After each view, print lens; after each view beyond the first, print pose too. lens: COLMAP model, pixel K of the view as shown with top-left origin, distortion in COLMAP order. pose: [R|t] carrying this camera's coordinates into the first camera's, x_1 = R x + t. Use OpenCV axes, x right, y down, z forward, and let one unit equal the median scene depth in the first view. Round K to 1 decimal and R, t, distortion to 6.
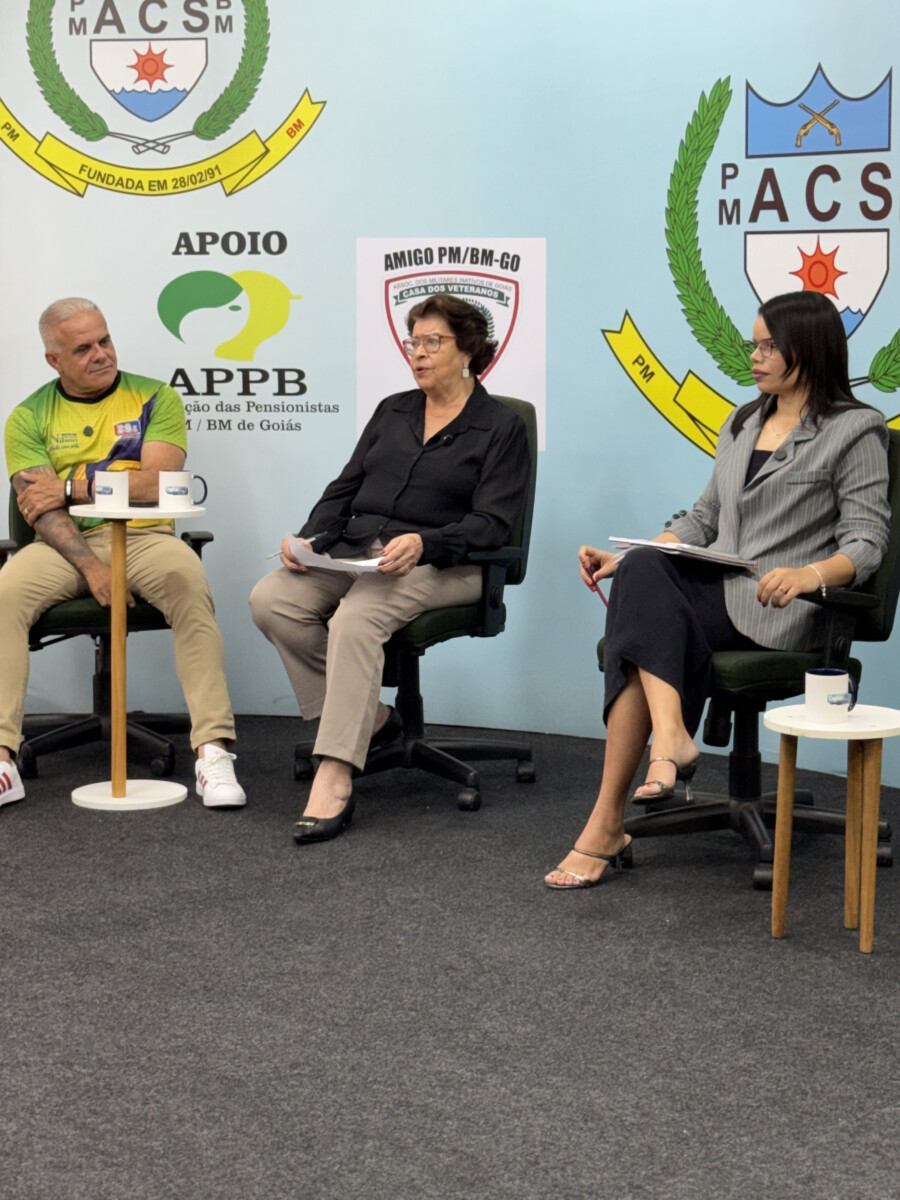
lens RADIAL K [[2431.6, 0, 456.6], [0, 2431.6, 608.6], [0, 0, 1]] dist [0.136326, 0.000000]
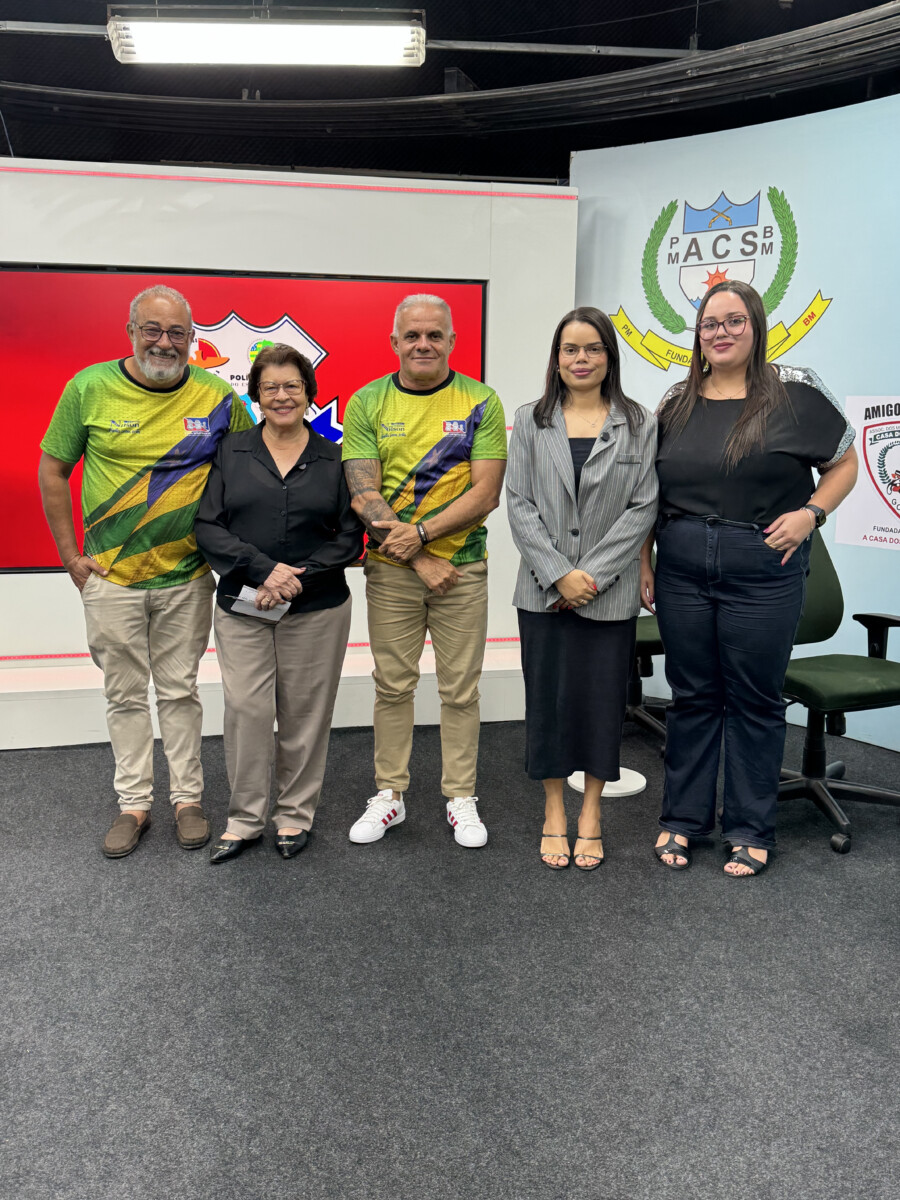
lens RADIAL K [[1063.1, 0, 447.7], [0, 1063.1, 605.8], [0, 0, 1]] dist [0.062023, -0.103067]
pose [[0.852696, 0.099086, -0.512925, 0.092726], [-0.070004, 0.994665, 0.075773, -0.064737], [0.517696, -0.028704, 0.855083, 0.363904]]
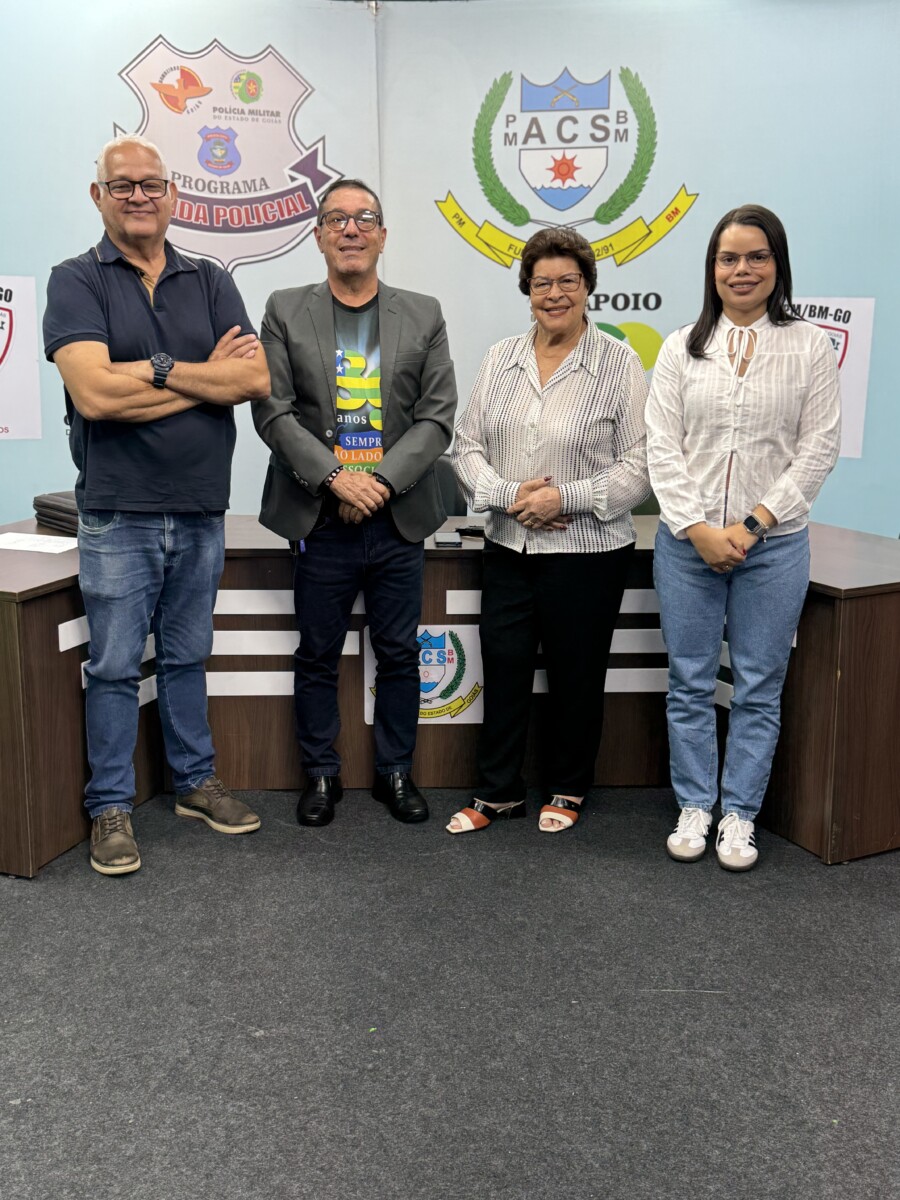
lens RADIAL K [[1280.6, 0, 451.6], [0, 1280.6, 605.9], [0, 0, 1]] dist [0.066480, 0.000000]
pose [[0.998914, 0.008716, -0.045770, -0.157187], [-0.003372, 0.993294, 0.115563, -0.065574], [0.046471, -0.115283, 0.992245, 0.269975]]
